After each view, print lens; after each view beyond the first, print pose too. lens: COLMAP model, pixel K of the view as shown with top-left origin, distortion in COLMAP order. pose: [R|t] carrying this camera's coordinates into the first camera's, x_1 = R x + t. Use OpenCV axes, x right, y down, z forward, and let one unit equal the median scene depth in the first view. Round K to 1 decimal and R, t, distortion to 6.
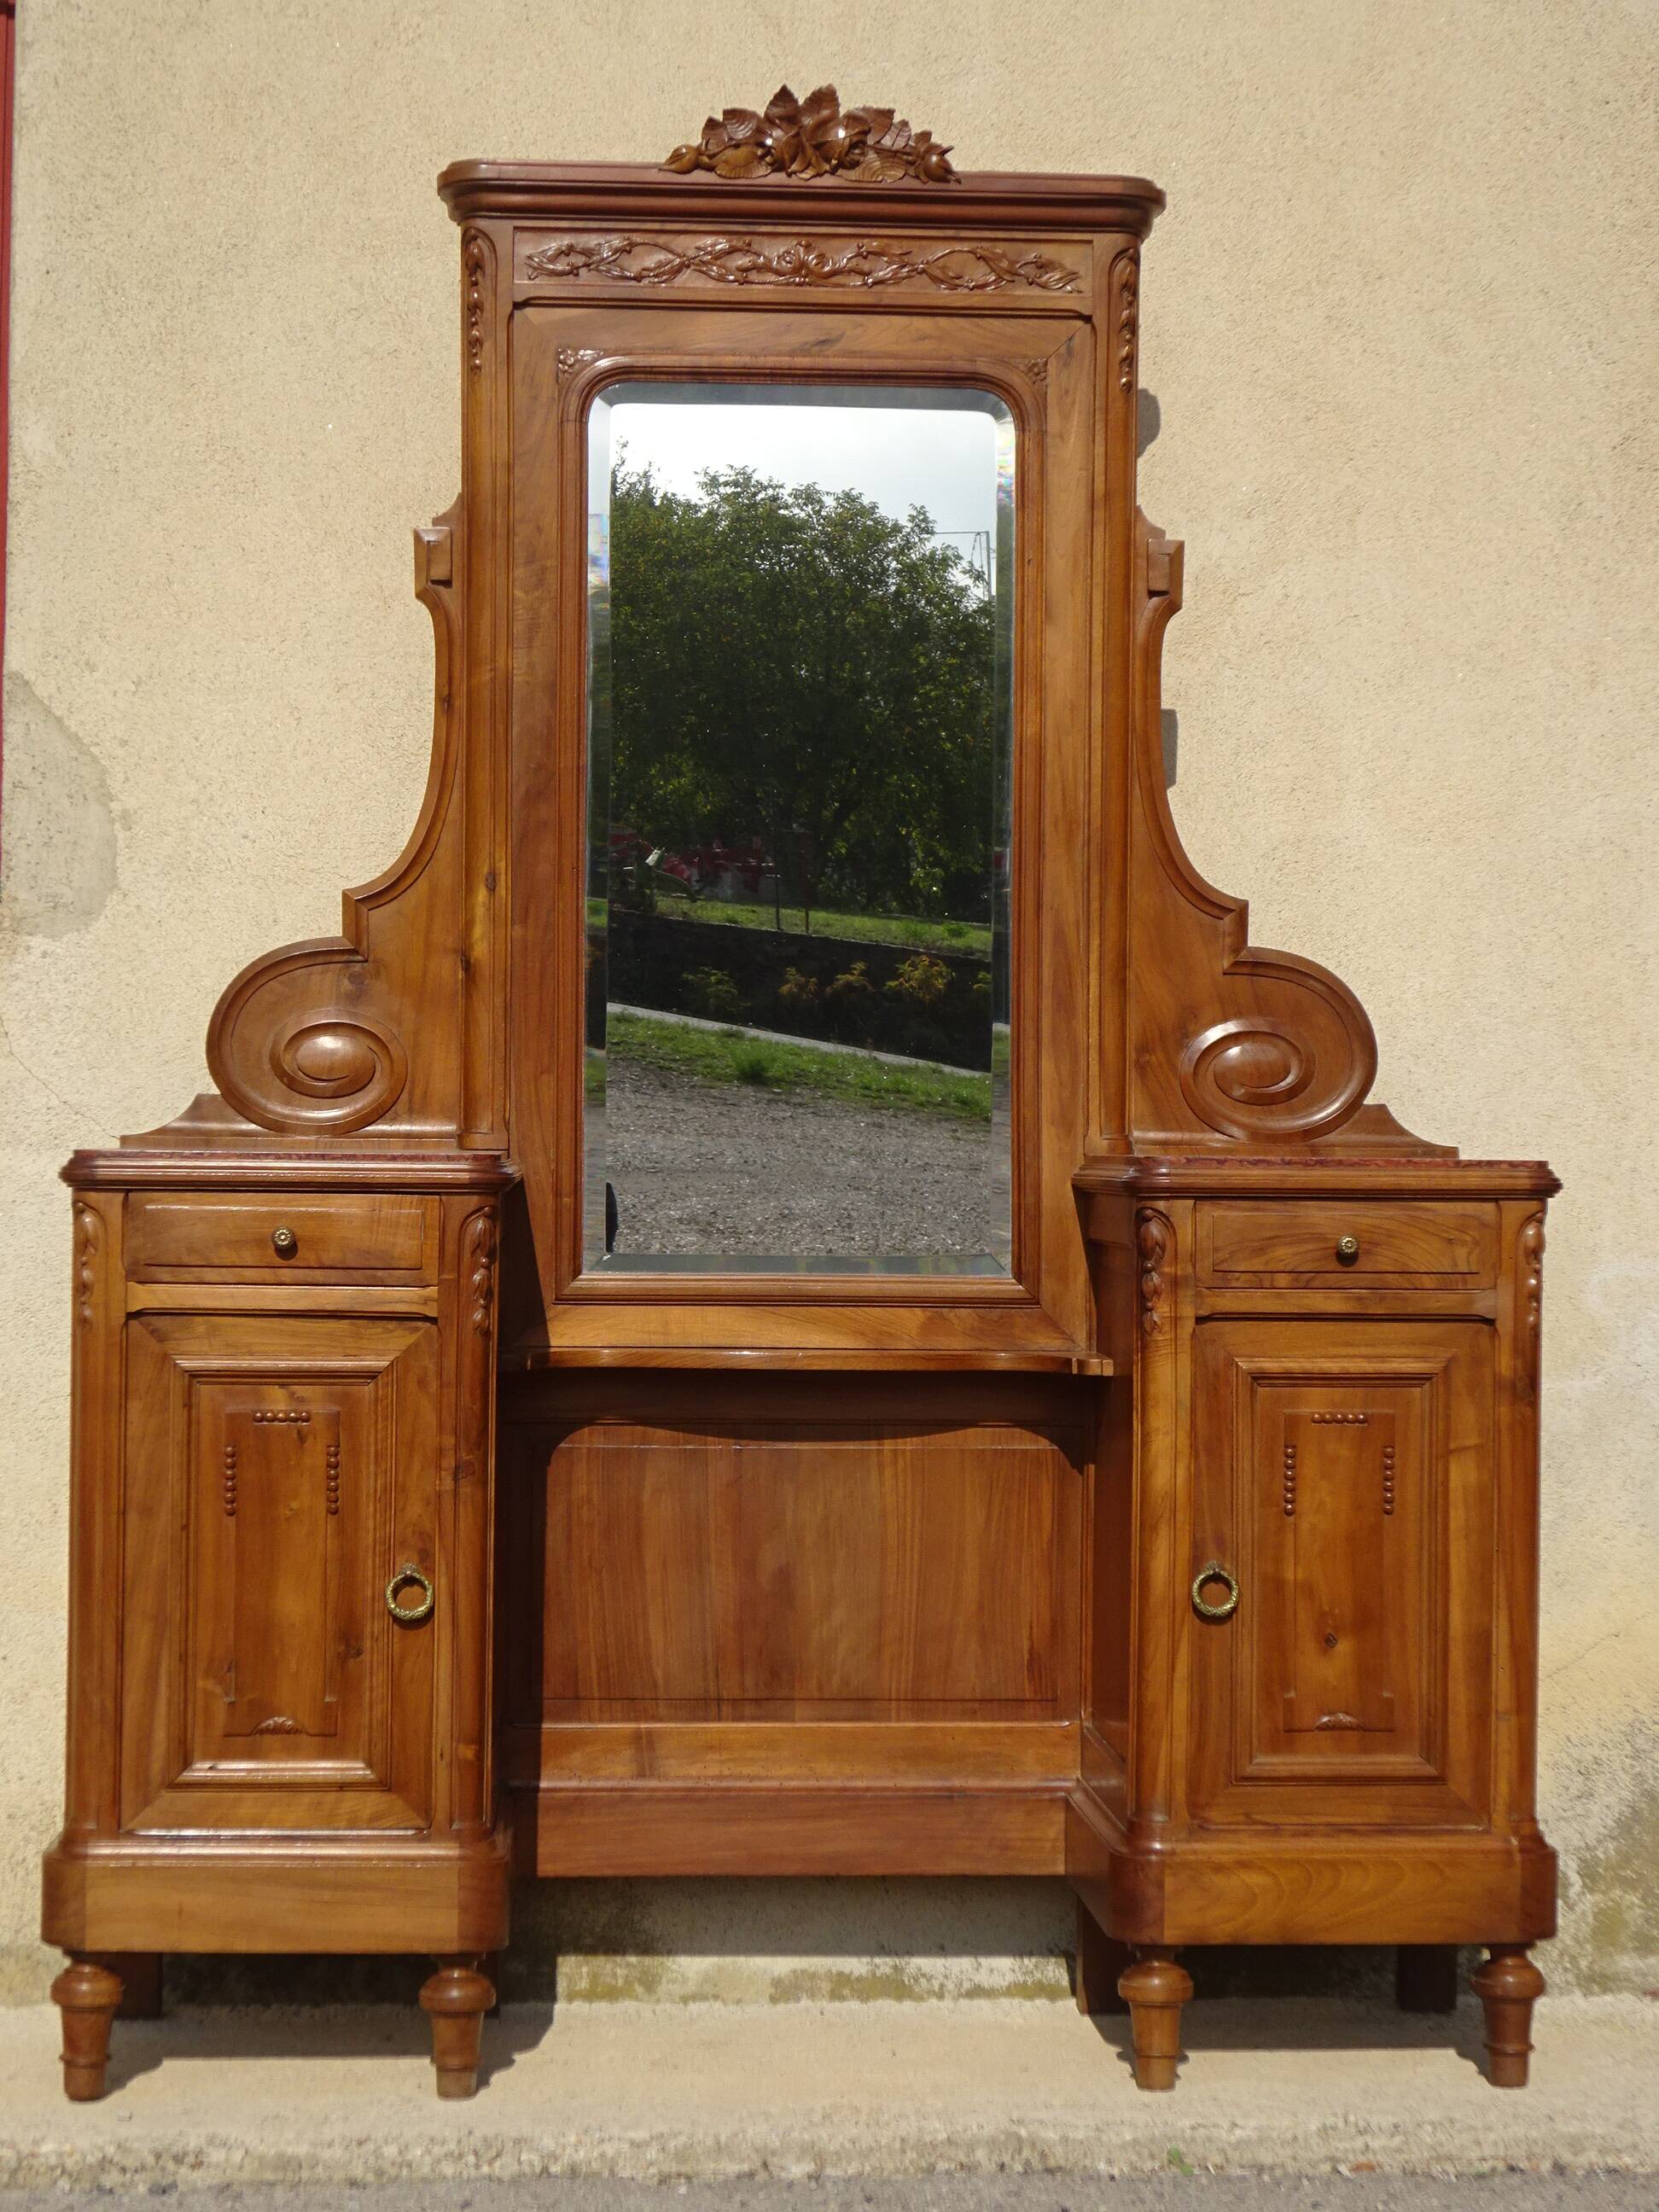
lens RADIAL K [[3861.1, 0, 858.1], [0, 3861.1, 1095.0], [0, 0, 1]] dist [-0.023676, 0.000000]
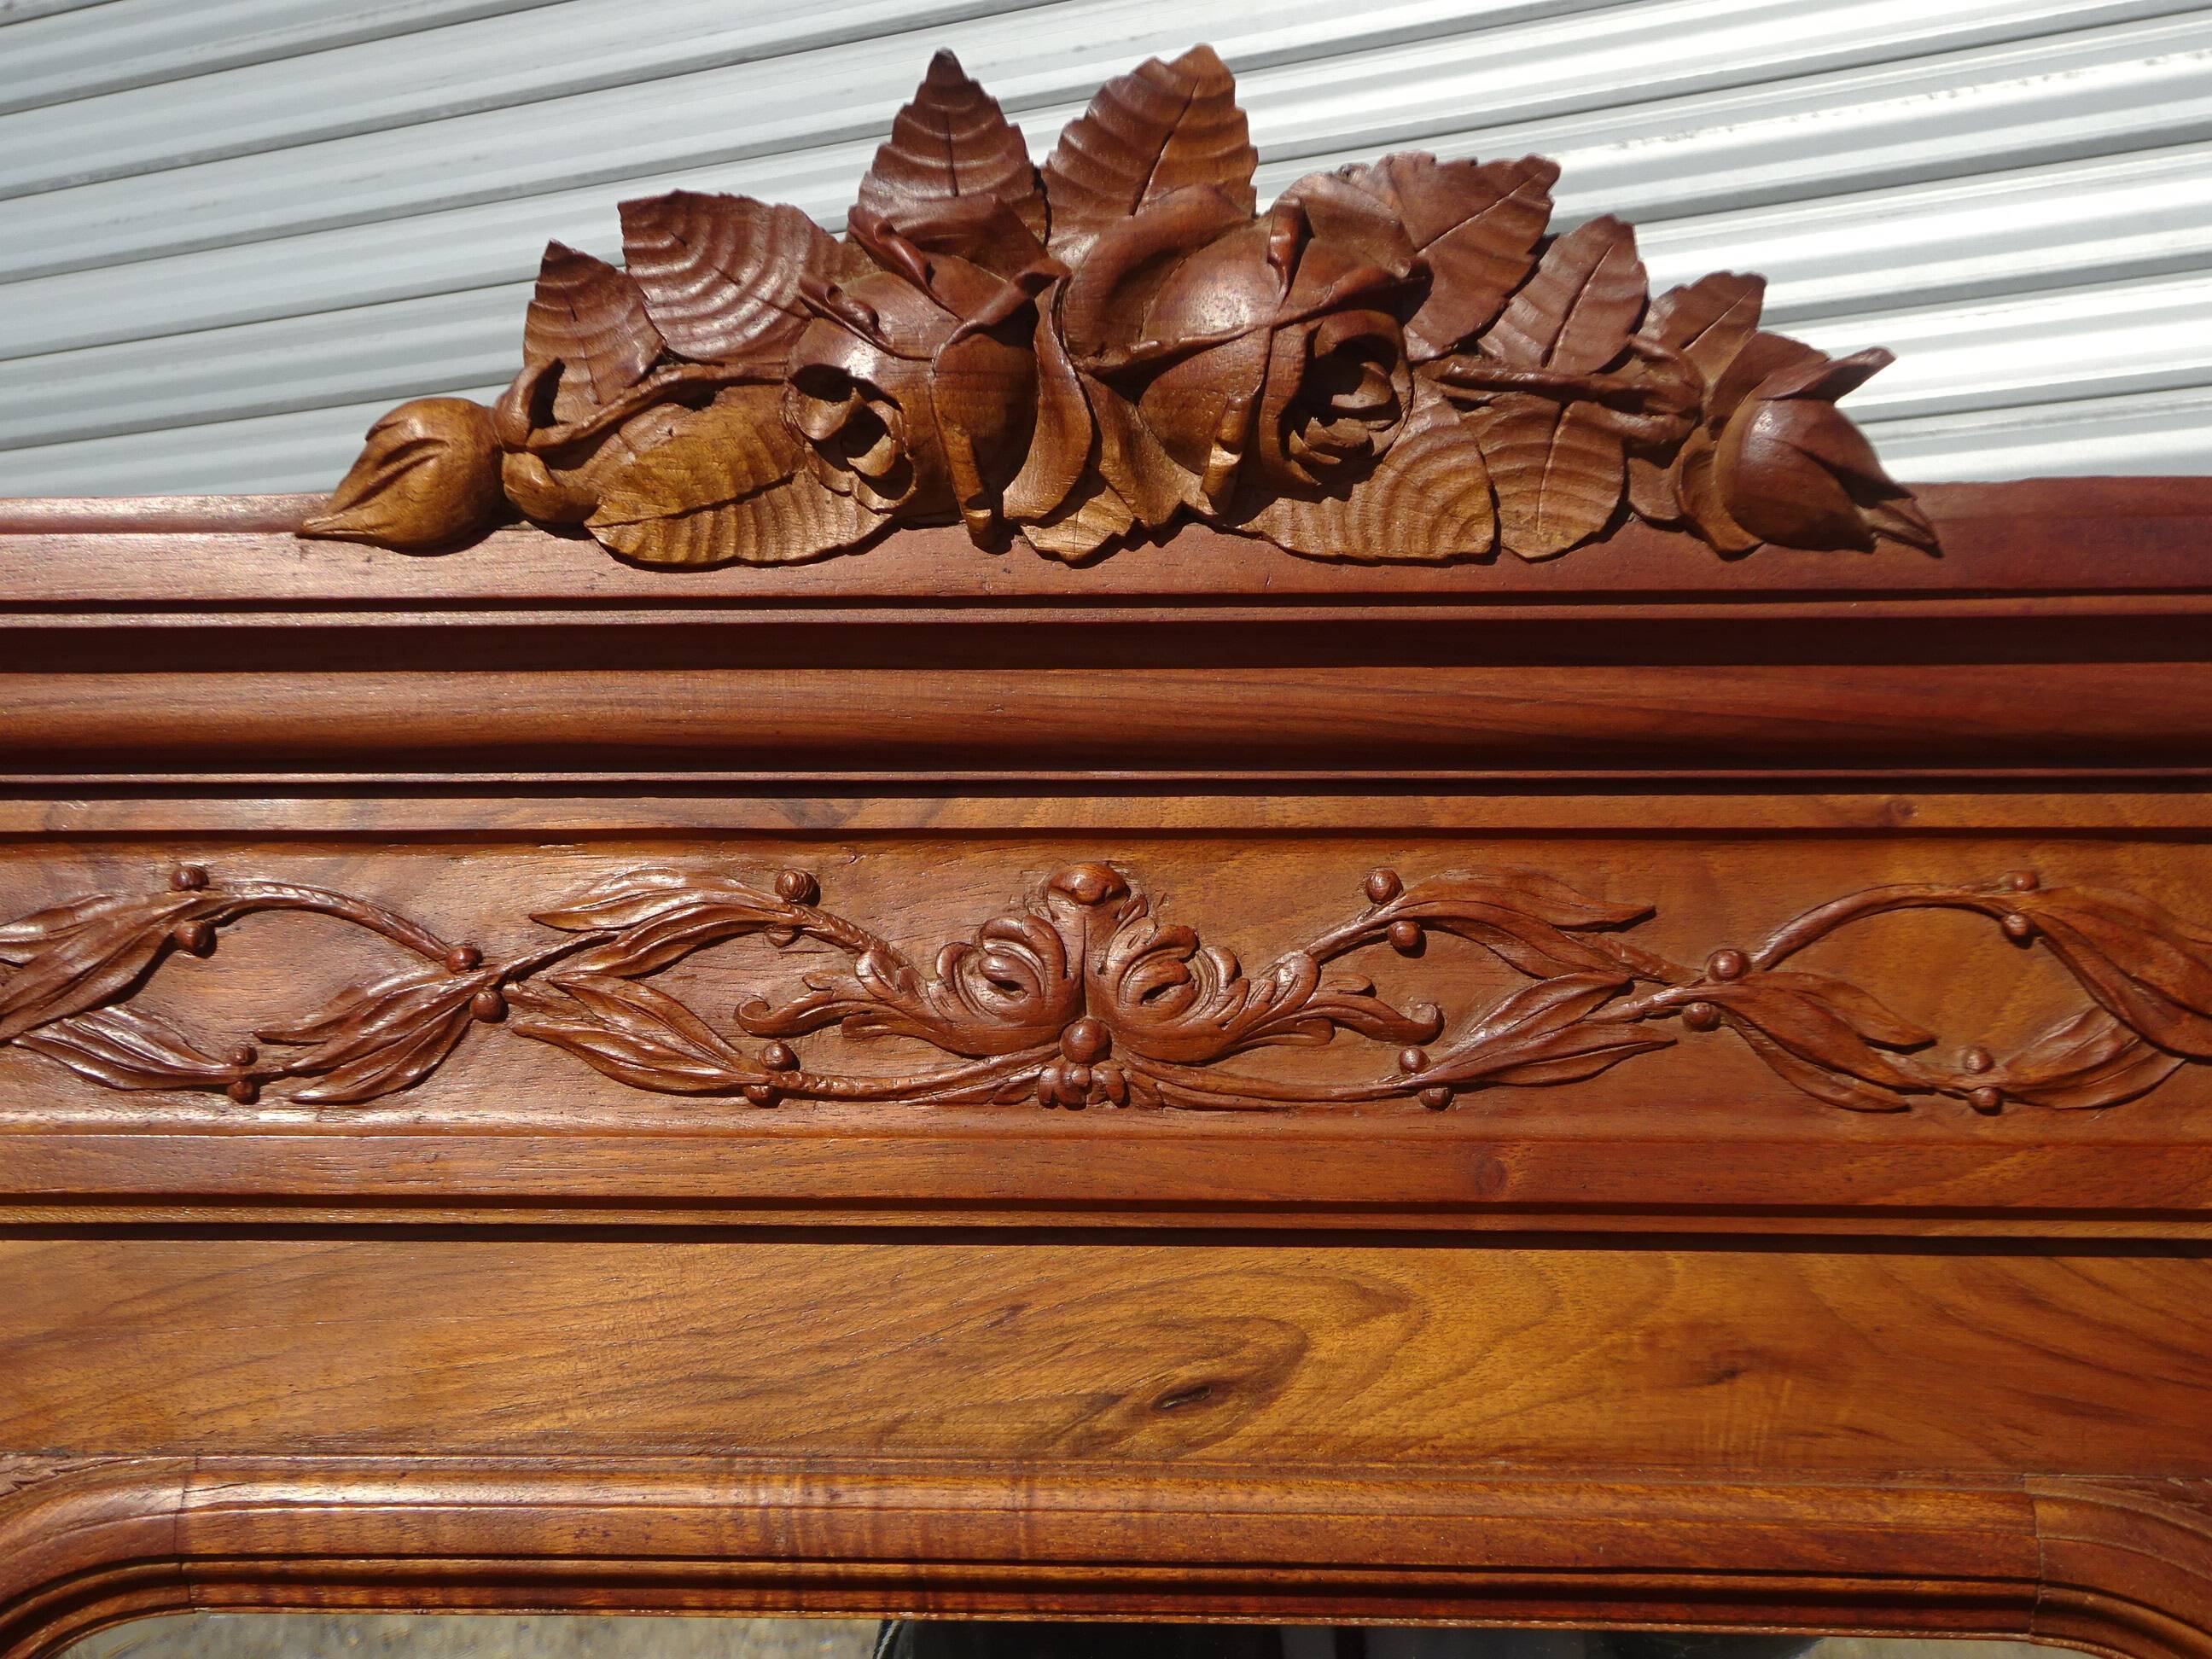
lens RADIAL K [[2927.0, 0, 1054.1], [0, 2927.0, 897.4], [0, 0, 1]] dist [0.039852, 0.000000]
pose [[0.991472, -0.016477, -0.129273, 0.003311], [0.003741, 0.995165, -0.098146, -0.207794], [0.130265, 0.096826, 0.986740, 0.864259]]
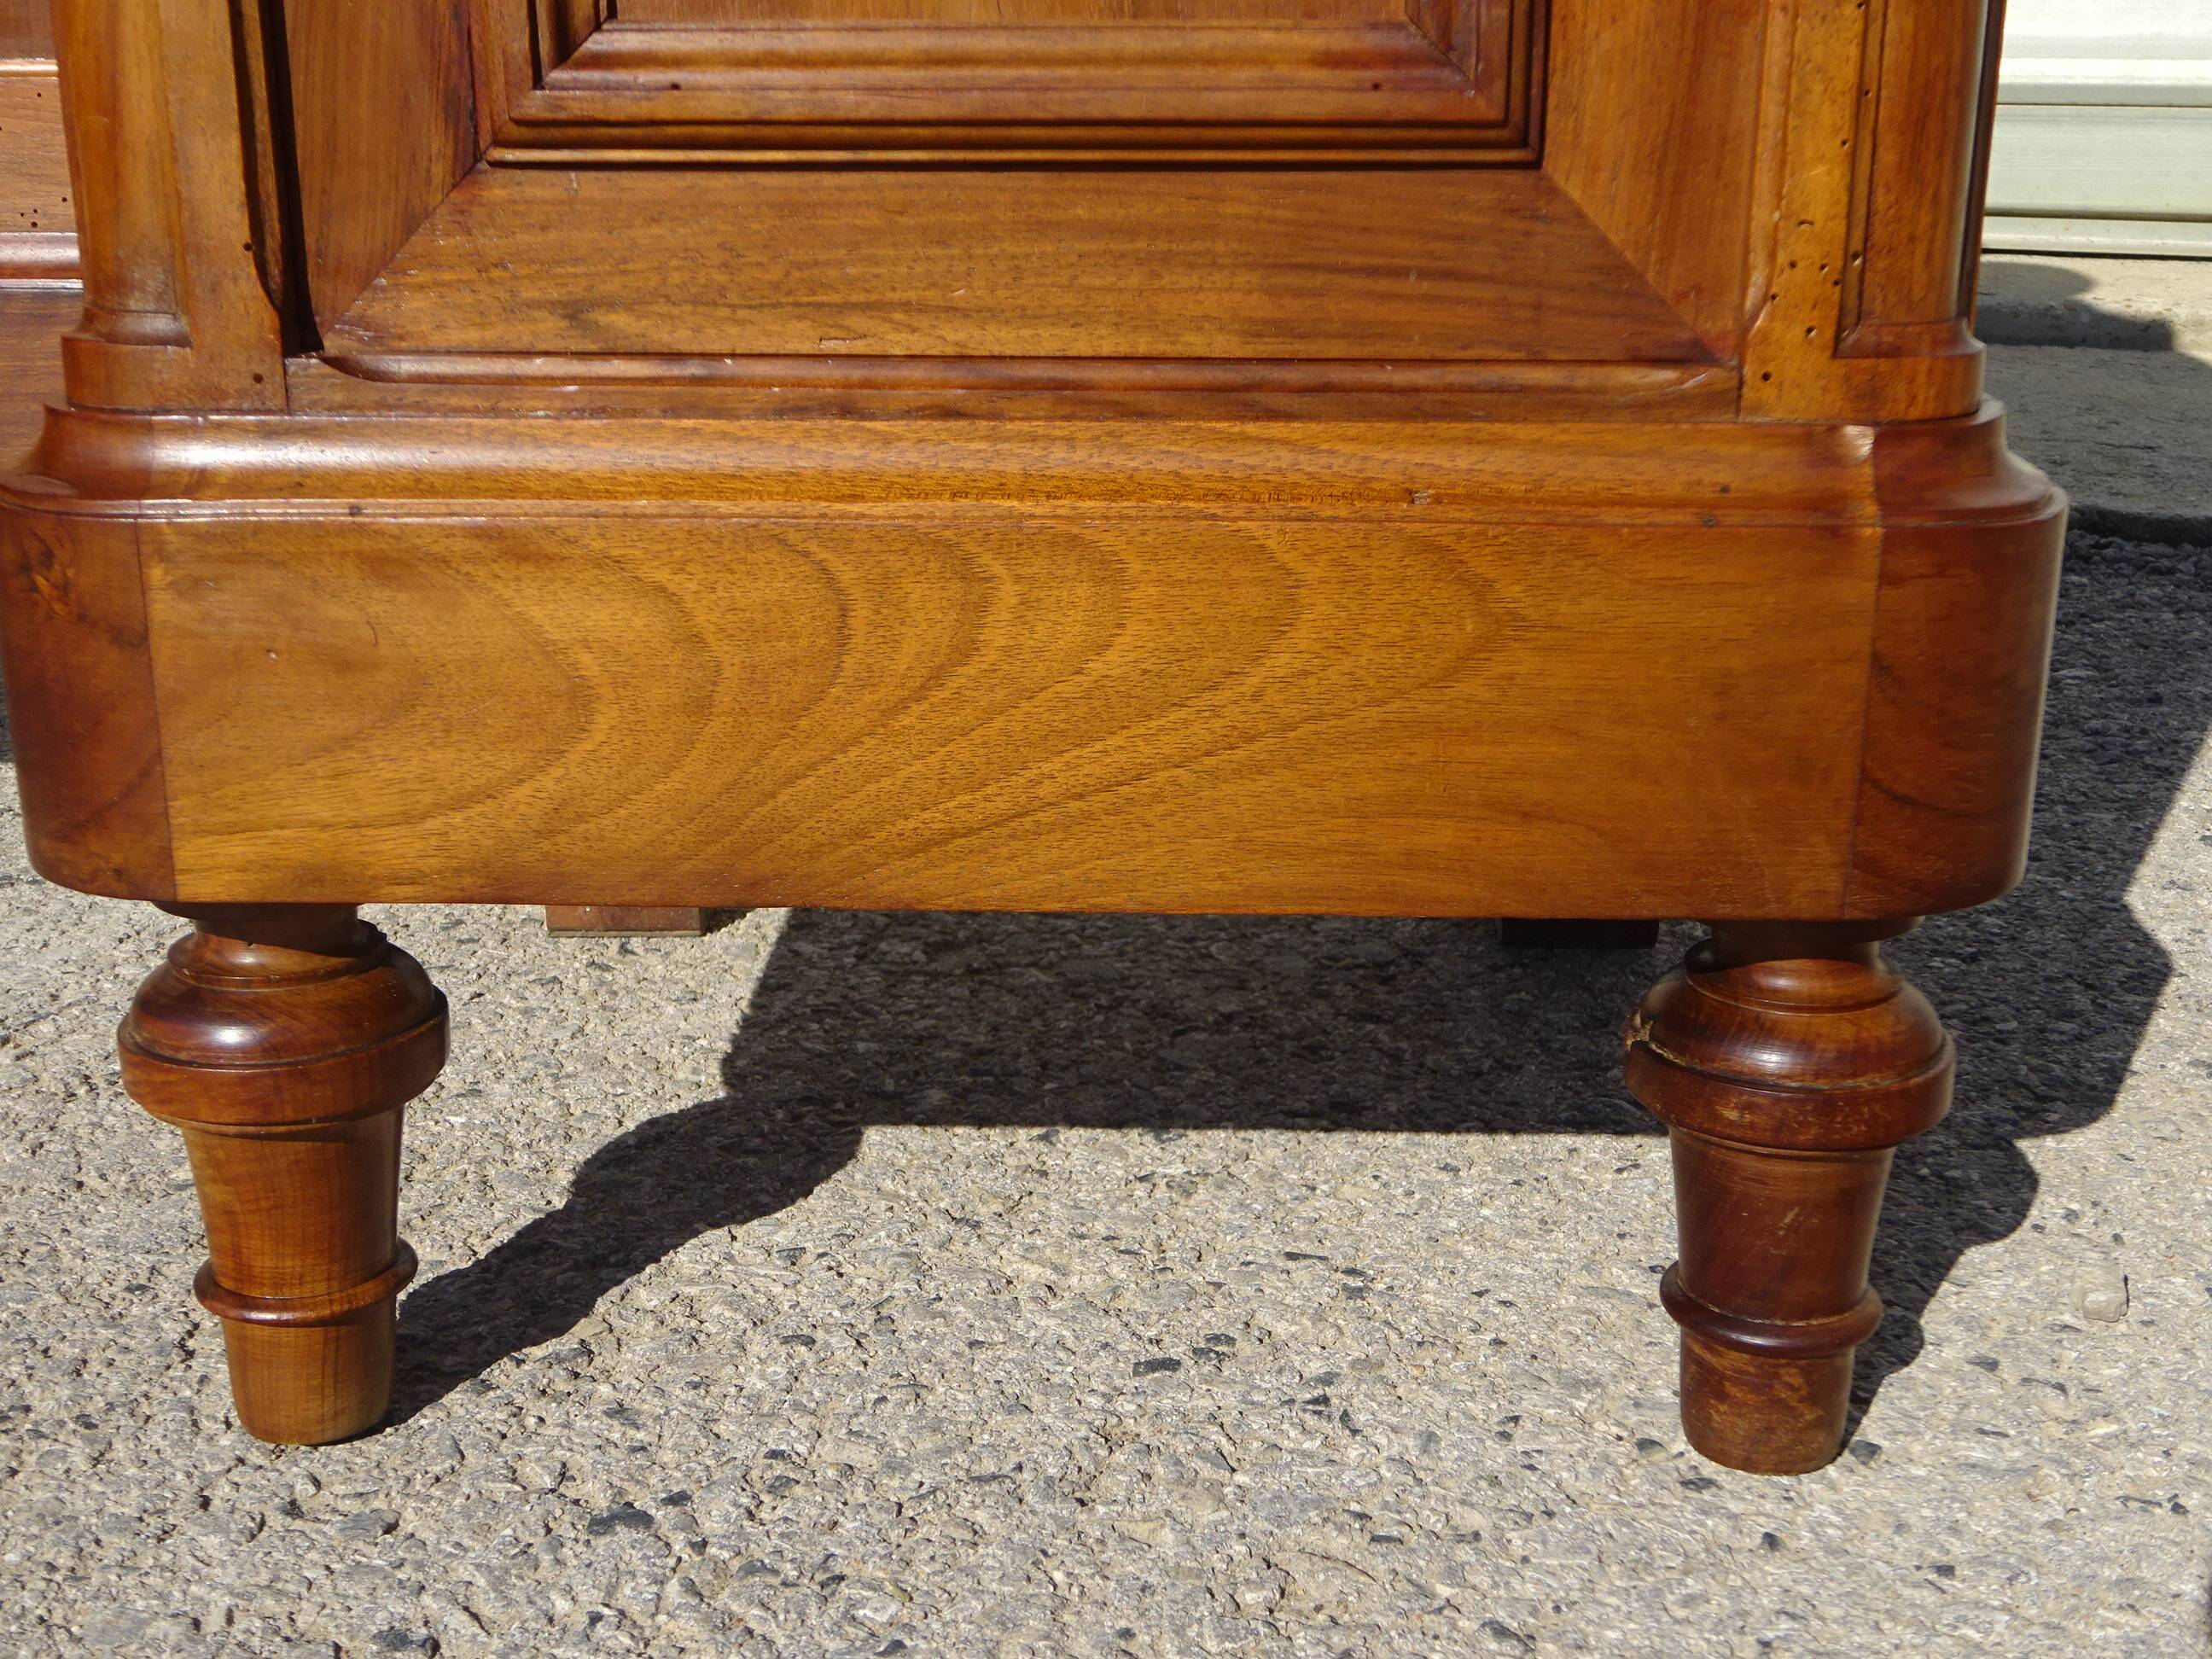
lens RADIAL K [[2661.5, 0, 1116.2], [0, 2661.5, 814.2], [0, 0, 1]] dist [0.024300, 0.000000]
pose [[0.992956, 0.026726, -0.115426, 0.136930], [0.011038, 0.949123, 0.314713, 0.154303], [0.117965, -0.313771, 0.942142, 0.791162]]
